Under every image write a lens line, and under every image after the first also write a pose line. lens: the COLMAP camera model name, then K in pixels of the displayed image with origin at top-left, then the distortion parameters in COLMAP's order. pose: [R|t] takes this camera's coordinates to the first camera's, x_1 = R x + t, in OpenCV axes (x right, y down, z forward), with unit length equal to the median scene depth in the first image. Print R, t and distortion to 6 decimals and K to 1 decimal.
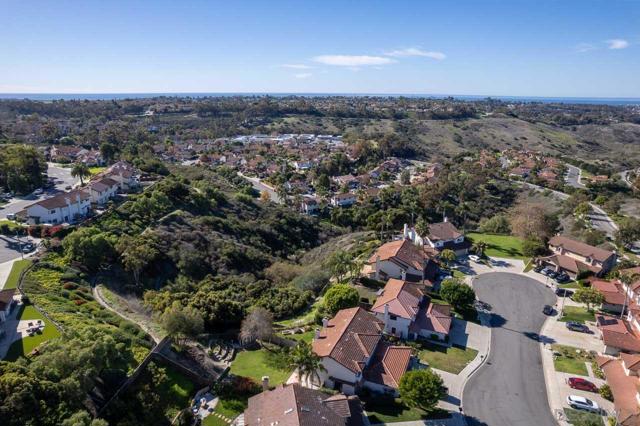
lens RADIAL K [[403.6, 0, 317.6], [0, 403.6, 215.3], [0, 0, 1]] dist [-0.036187, 0.006346]
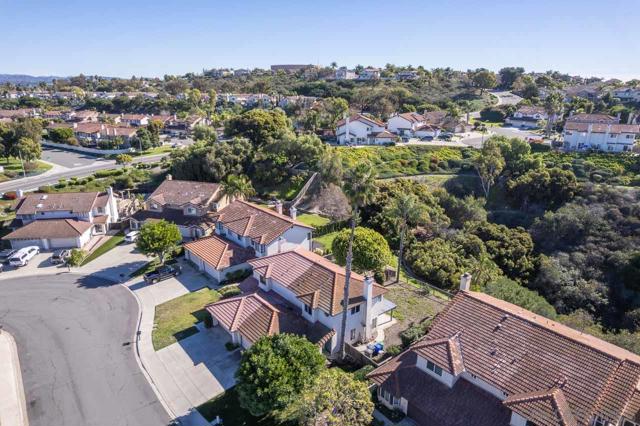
lens RADIAL K [[403.6, 0, 317.0], [0, 403.6, 214.9], [0, 0, 1]] dist [-0.036187, 0.006346]
pose [[-0.447091, 0.258903, -0.856200, 0.659083], [-0.270594, 0.873199, 0.405342, -0.092618], [0.852578, 0.412907, -0.320341, 1.172890]]
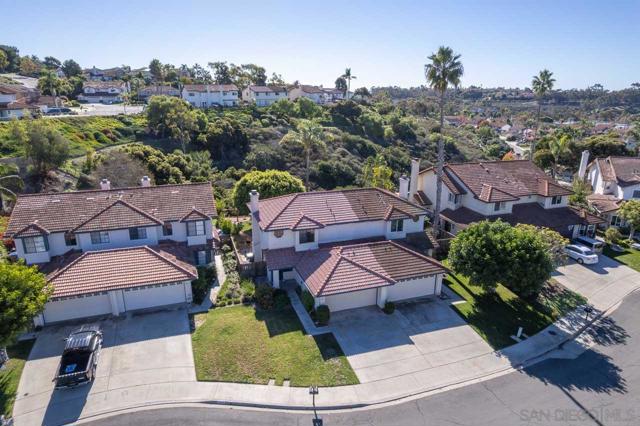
lens RADIAL K [[403.6, 0, 321.1], [0, 403.6, 213.3], [0, 0, 1]] dist [-0.036187, 0.006346]
pose [[0.677213, 0.213540, -0.704119, 0.522258], [-0.215975, 0.972496, 0.087210, 0.175410], [0.703376, 0.093012, 0.704706, 0.684267]]
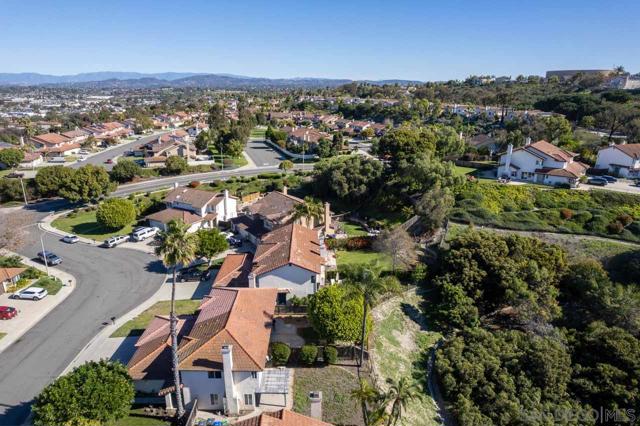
lens RADIAL K [[403.6, 0, 322.6], [0, 403.6, 212.1], [0, 0, 1]] dist [-0.036187, 0.006346]
pose [[-0.905116, 0.108818, -0.411003, 0.300347], [-0.139165, 0.837615, 0.528238, -0.204745], [0.401744, 0.535314, -0.742995, 1.382199]]
